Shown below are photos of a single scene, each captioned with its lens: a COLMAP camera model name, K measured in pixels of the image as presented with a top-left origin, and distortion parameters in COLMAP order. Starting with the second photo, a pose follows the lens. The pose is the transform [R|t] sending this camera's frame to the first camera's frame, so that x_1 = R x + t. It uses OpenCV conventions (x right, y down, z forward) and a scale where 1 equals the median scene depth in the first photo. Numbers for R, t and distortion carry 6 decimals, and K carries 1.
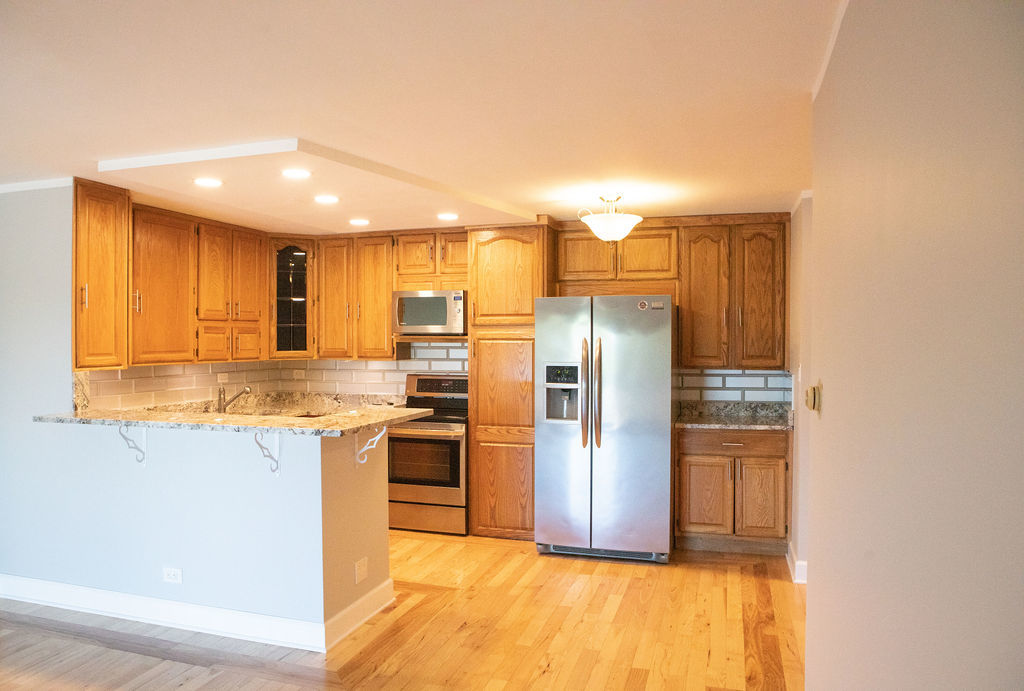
lens RADIAL K [[711.2, 0, 512.0], [0, 711.2, 345.5], [0, 0, 1]] dist [-0.096699, 0.062036]
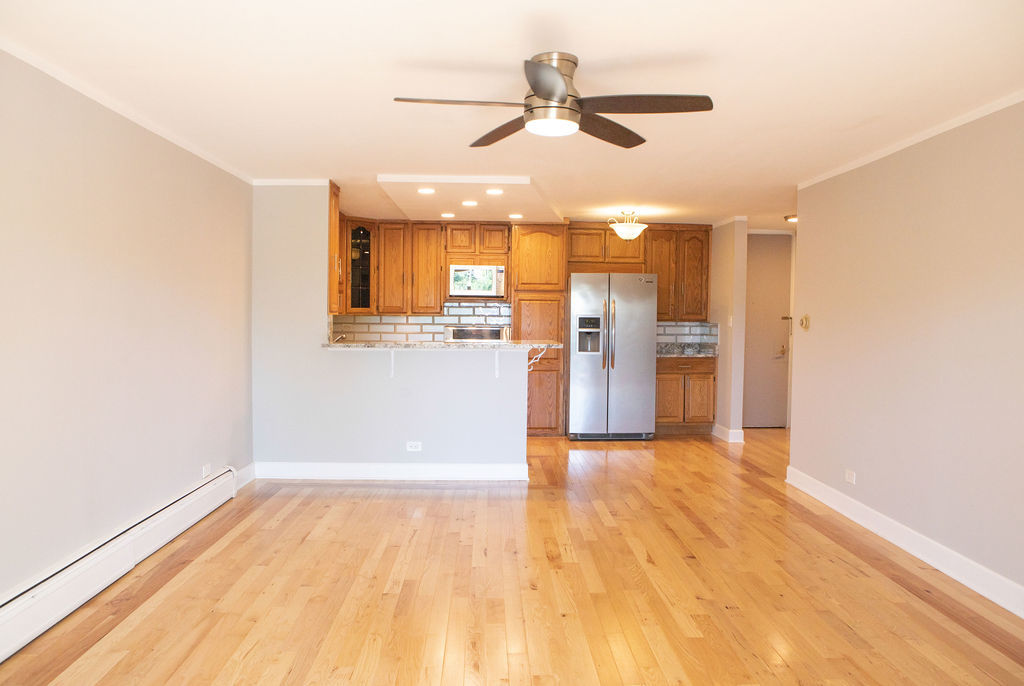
lens RADIAL K [[721.2, 0, 512.0], [0, 721.2, 343.0], [0, 0, 1]] dist [-0.112047, 0.081579]
pose [[0.943613, -0.003984, 0.331026, -0.568949], [-0.006501, 0.999512, 0.030562, 0.035245], [-0.330986, -0.030991, 0.943127, -0.402461]]
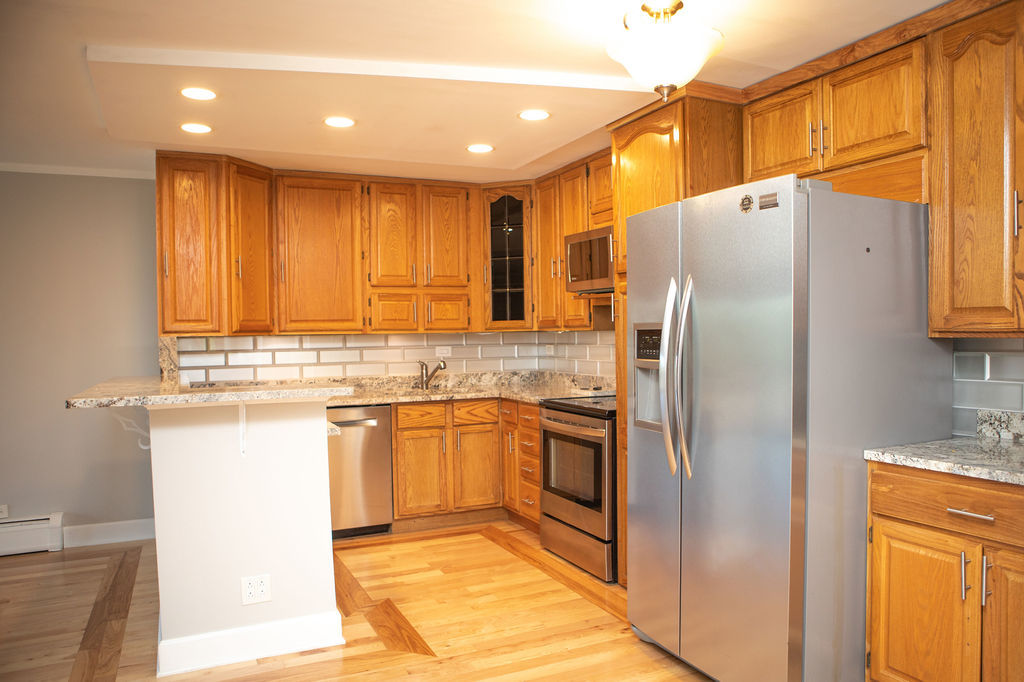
lens RADIAL K [[739.8, 0, 540.0], [0, 739.8, 358.0], [0, 0, 1]] dist [-0.107889, 0.075874]
pose [[0.692114, 0.015686, -0.721618, 0.409756], [0.007195, 0.999564, 0.028628, 0.031553], [0.721753, -0.025006, 0.691699, 0.486123]]
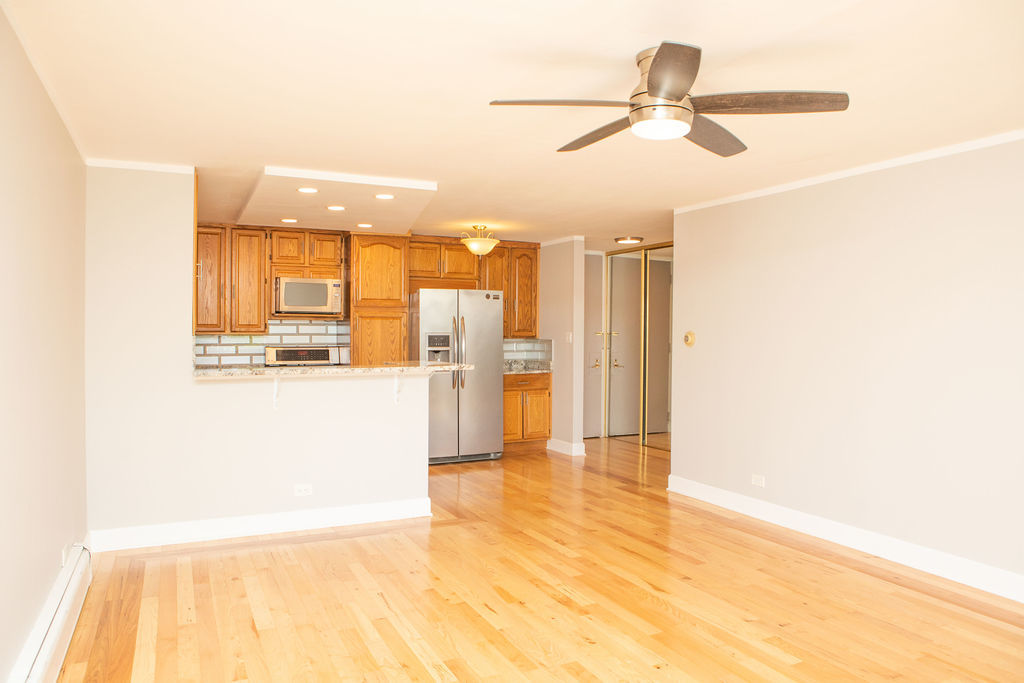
lens RADIAL K [[703.0, 0, 512.0], [0, 703.0, 341.5], [0, 0, 1]] dist [-0.108670, 0.075697]
pose [[0.721666, -0.006554, 0.692210, -0.774722], [0.004013, 0.999978, 0.005285, 0.032468], [-0.692229, -0.001036, 0.721677, -0.150169]]
